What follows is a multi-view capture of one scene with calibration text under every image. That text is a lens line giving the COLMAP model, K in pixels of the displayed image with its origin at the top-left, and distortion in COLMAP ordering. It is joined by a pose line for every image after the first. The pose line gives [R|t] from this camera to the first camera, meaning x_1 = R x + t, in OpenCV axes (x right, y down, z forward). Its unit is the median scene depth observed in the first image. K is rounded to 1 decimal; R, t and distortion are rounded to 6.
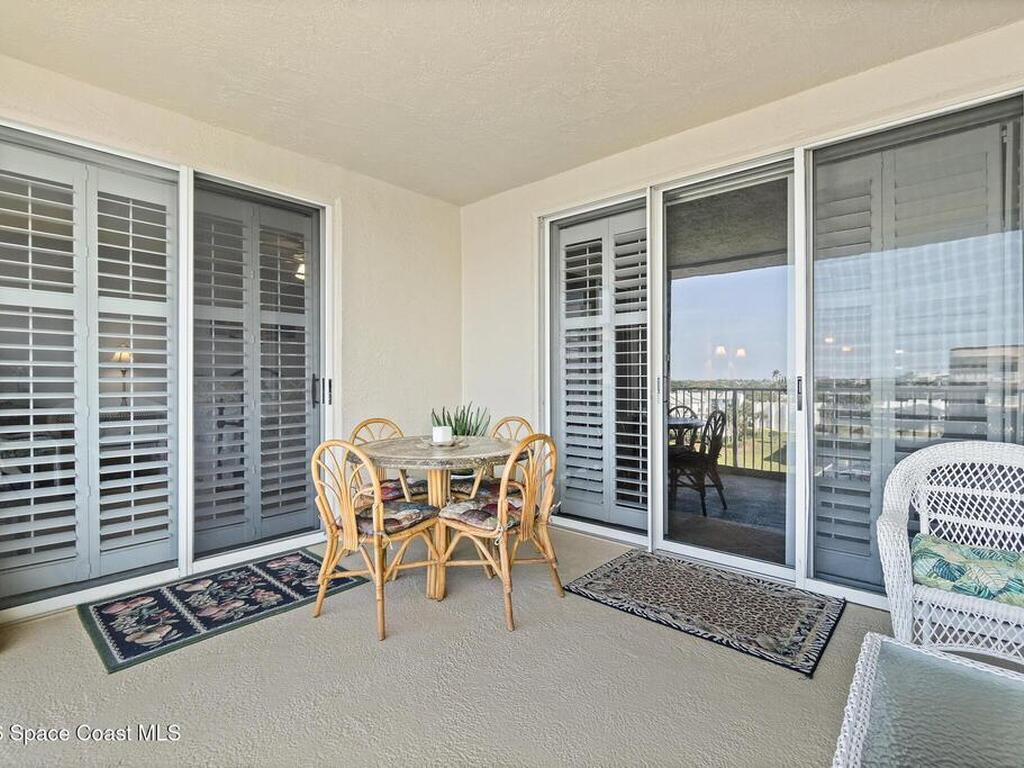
lens RADIAL K [[503.1, 0, 507.8], [0, 503.1, 379.9], [0, 0, 1]] dist [-0.003188, -0.001624]
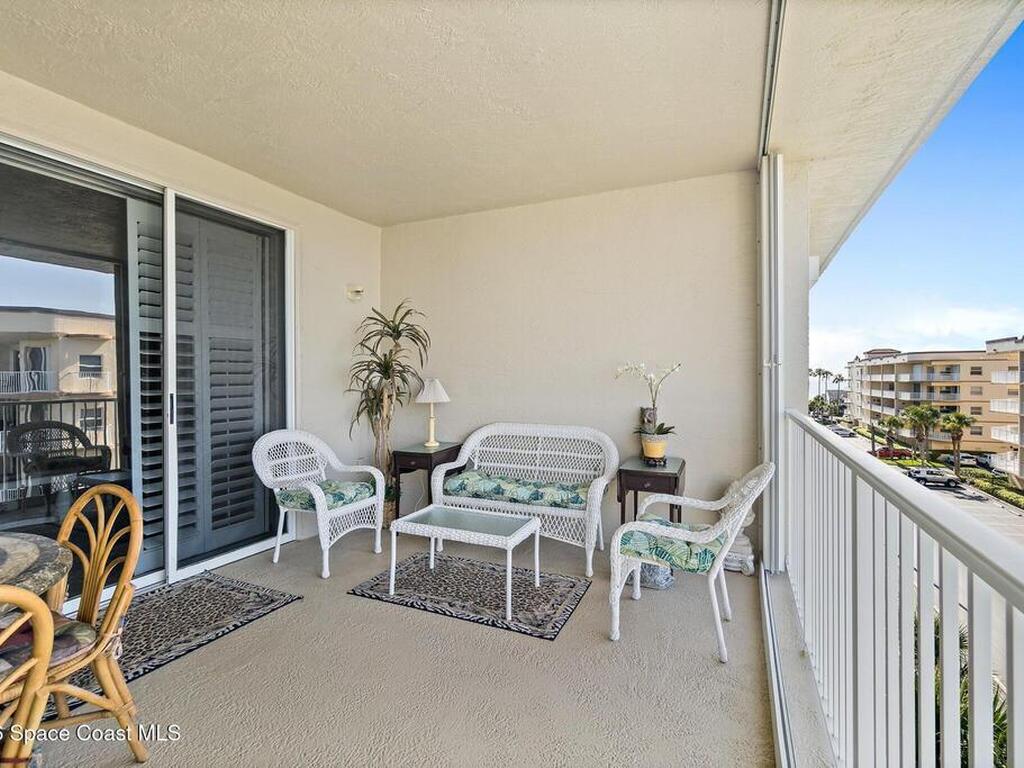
lens RADIAL K [[503.1, 0, 503.7], [0, 503.1, 380.5], [0, 0, 1]] dist [-0.003188, -0.001624]
pose [[-0.293523, 0.003743, 0.955945, -0.812210], [0.009788, 0.999952, -0.000910, -0.031176], [-0.955902, 0.009090, -0.293545, 0.712384]]
